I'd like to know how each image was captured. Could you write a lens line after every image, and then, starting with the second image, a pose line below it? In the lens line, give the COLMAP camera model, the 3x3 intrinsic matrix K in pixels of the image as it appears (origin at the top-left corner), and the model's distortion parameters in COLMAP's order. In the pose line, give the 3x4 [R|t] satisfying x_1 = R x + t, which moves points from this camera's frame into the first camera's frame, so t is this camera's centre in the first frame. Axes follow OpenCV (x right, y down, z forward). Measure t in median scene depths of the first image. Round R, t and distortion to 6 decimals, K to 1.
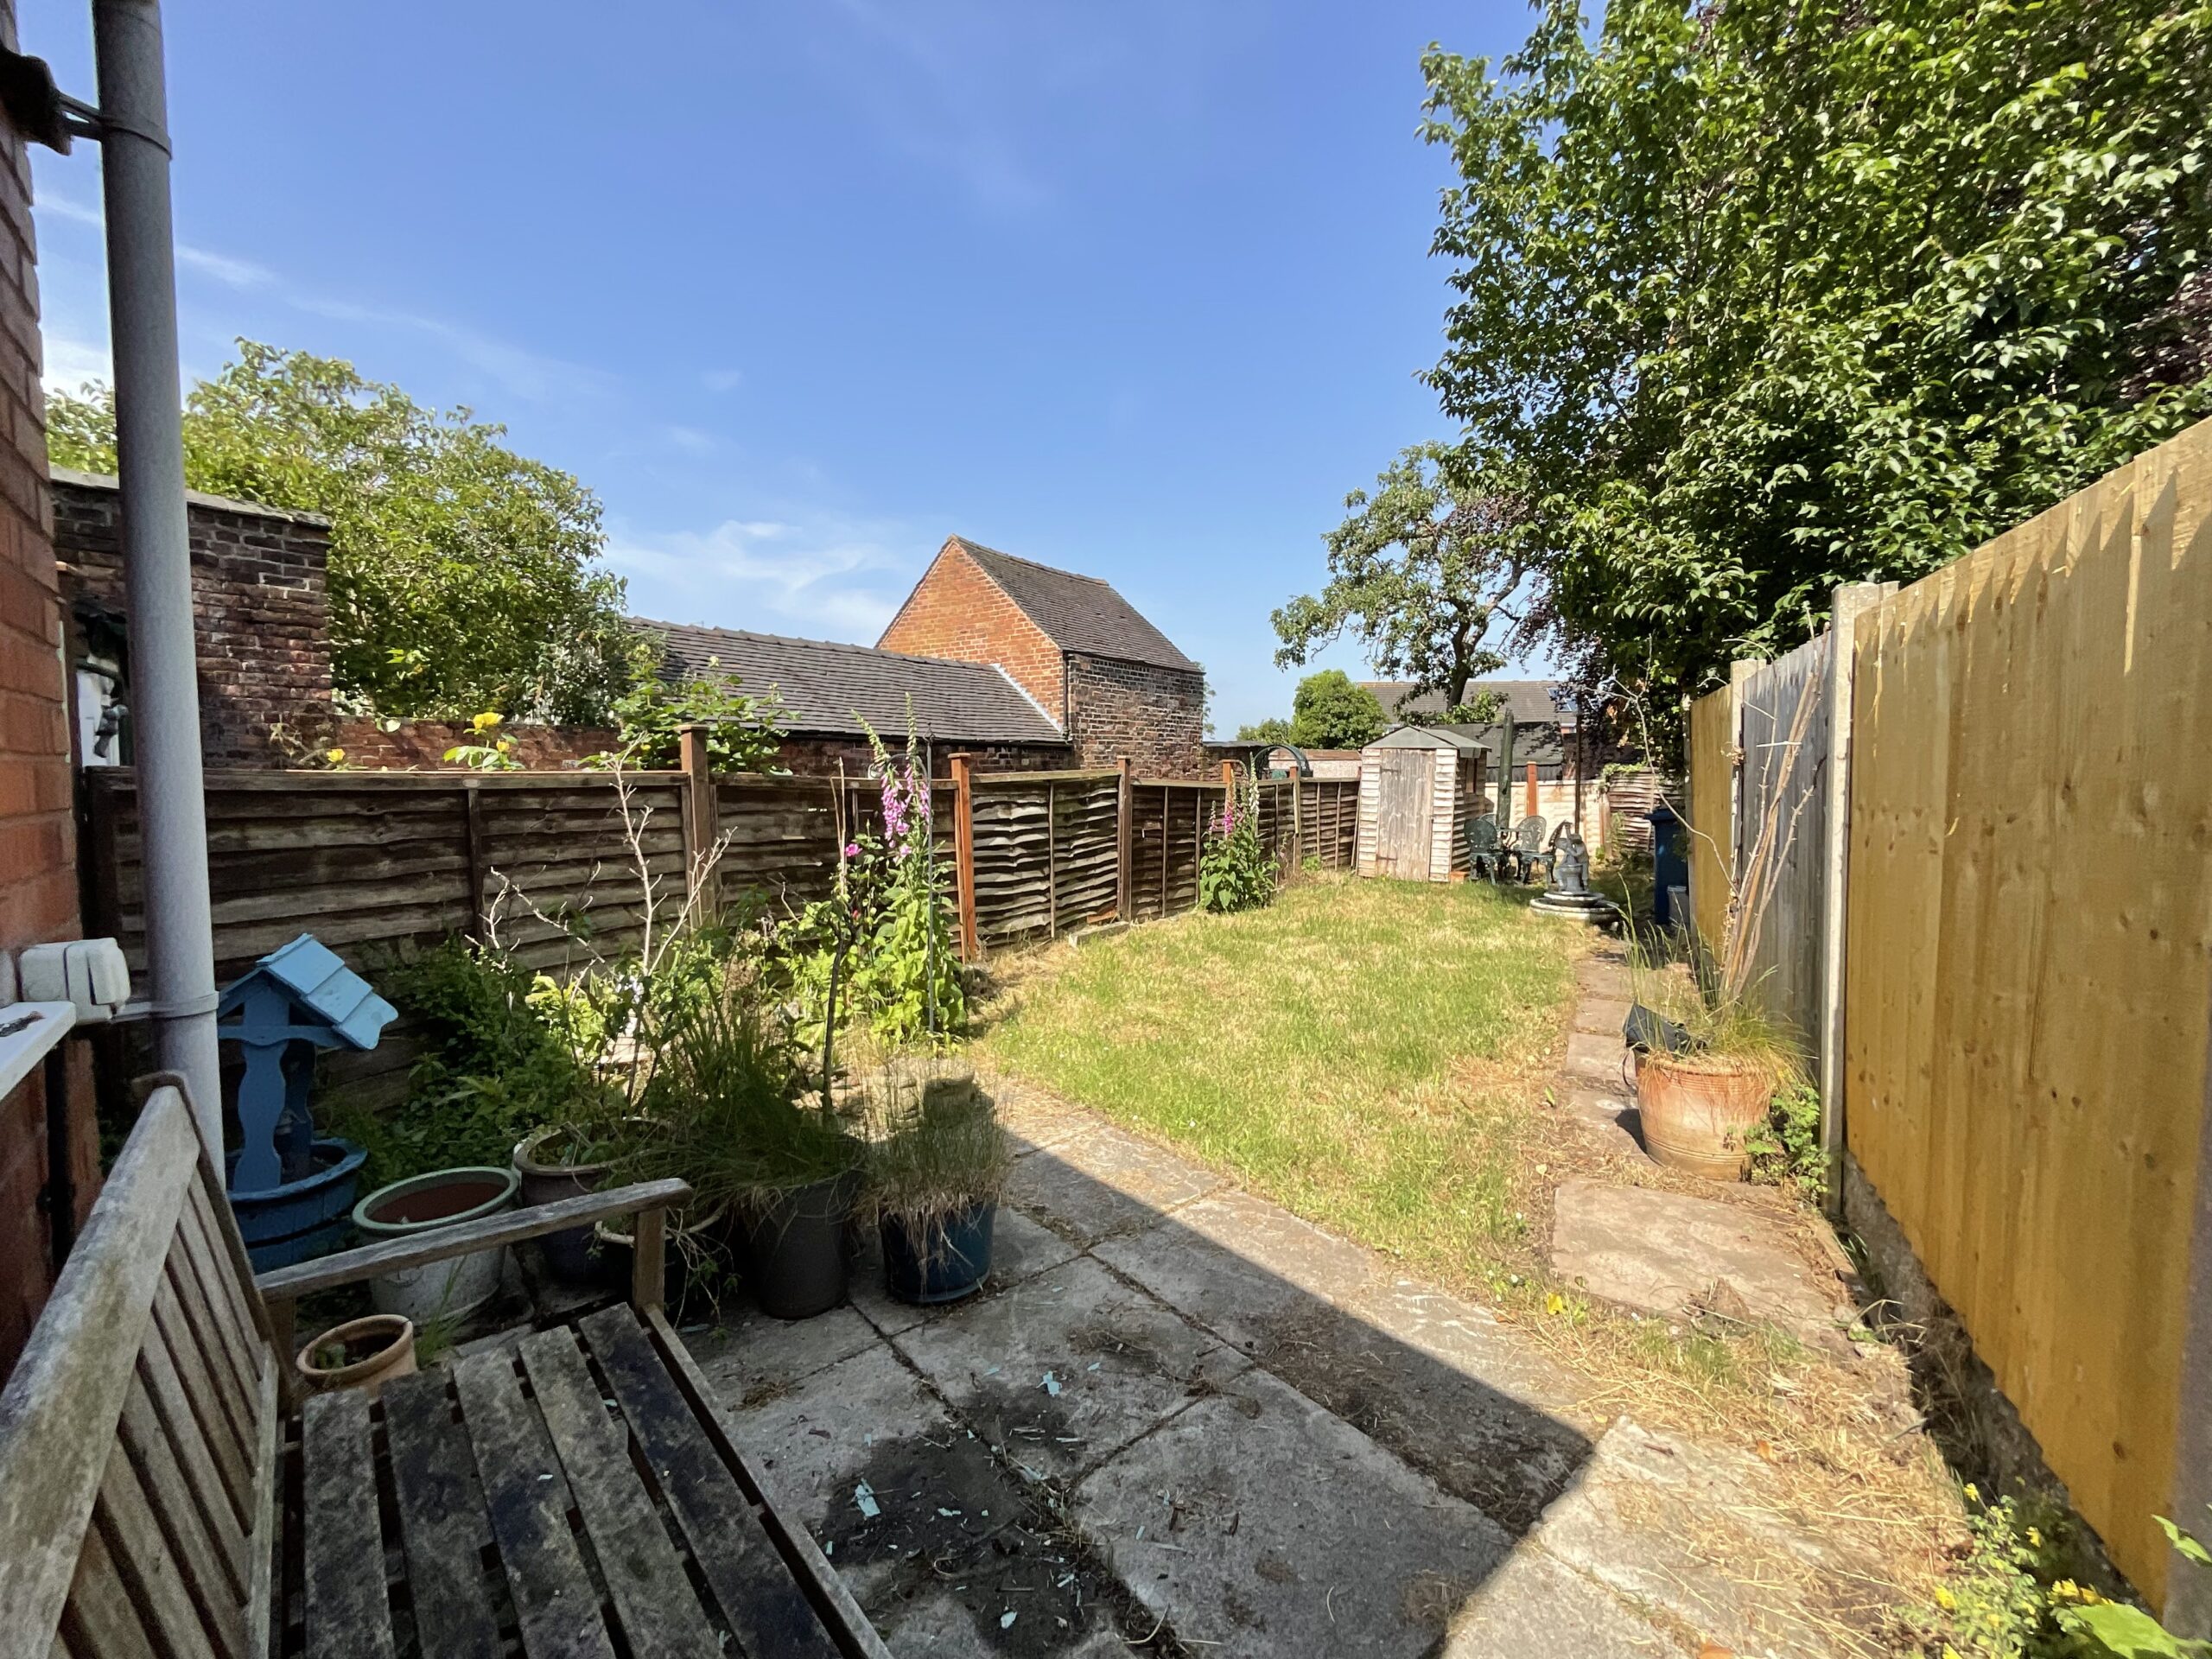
lens RADIAL K [[902.5, 0, 1098.1], [0, 902.5, 822.3], [0, 0, 1]] dist [0.000981, -0.000164]
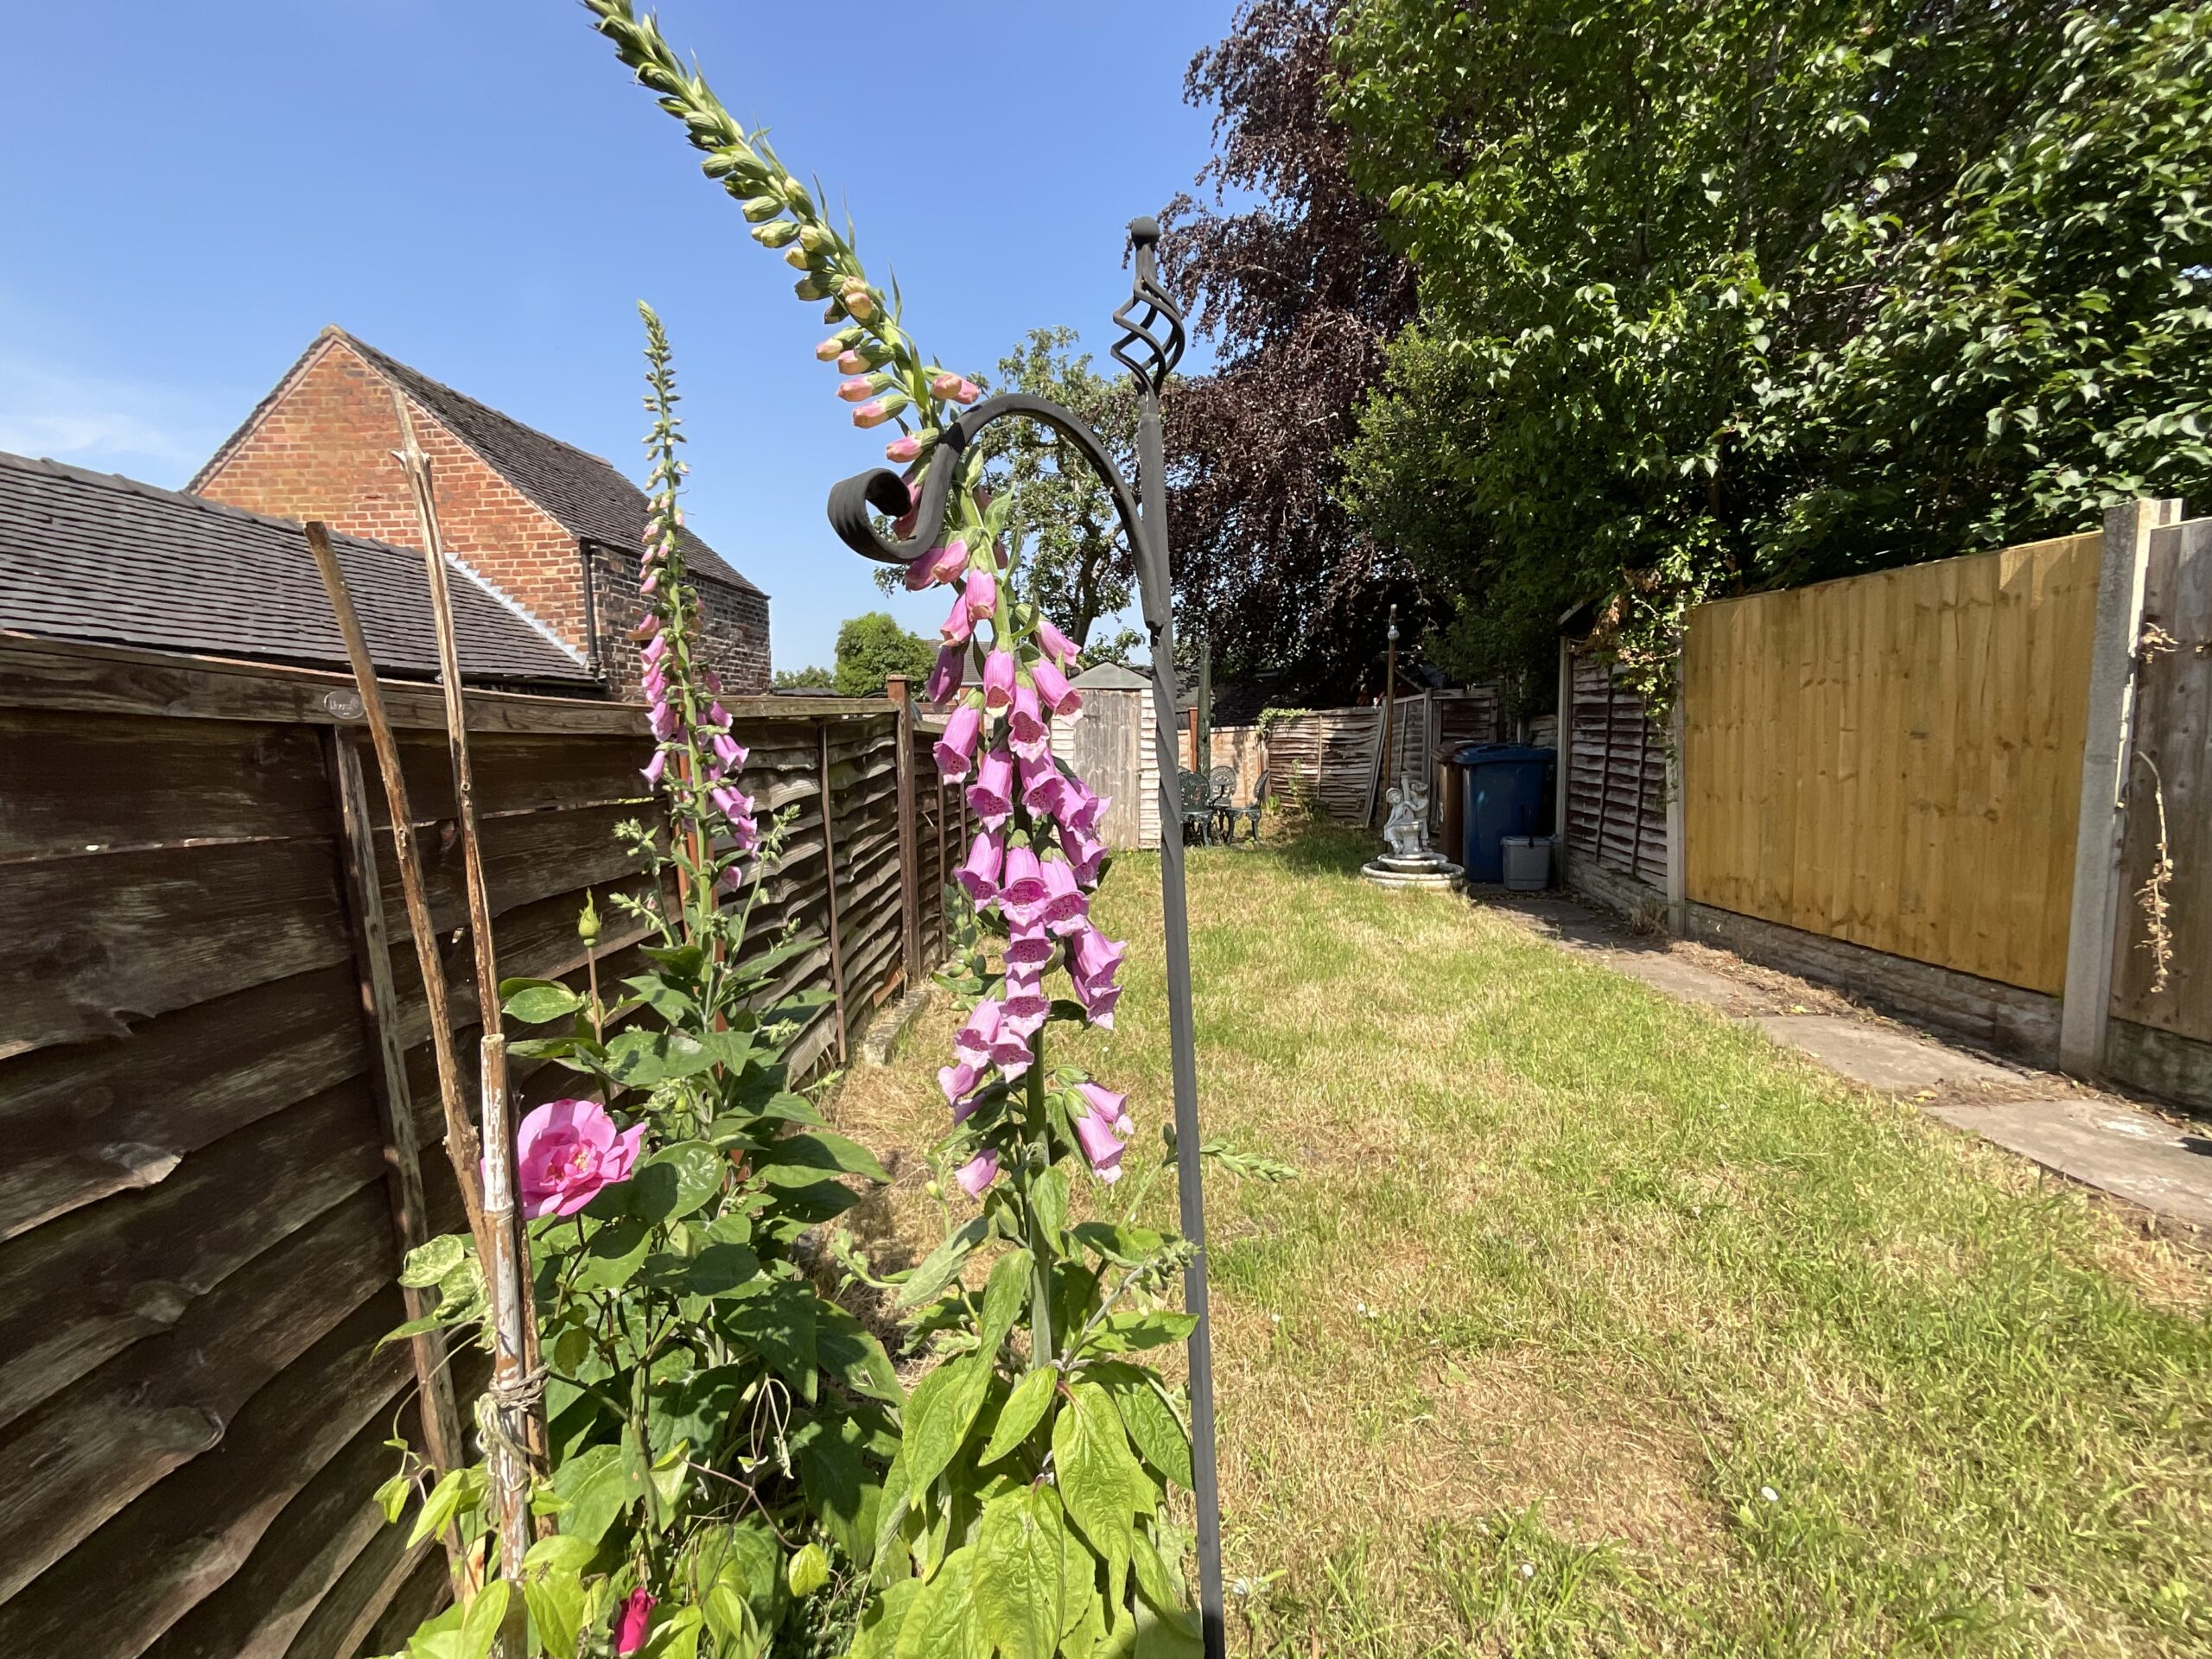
lens RADIAL K [[902.5, 0, 1105.1], [0, 902.5, 826.1], [0, 0, 1]] dist [0.000981, -0.000164]
pose [[0.846412, -0.071076, 0.527763, -0.095584], [0.045541, 0.997083, 0.061245, -0.007947], [-0.530577, -0.027804, 0.847181, 0.302933]]
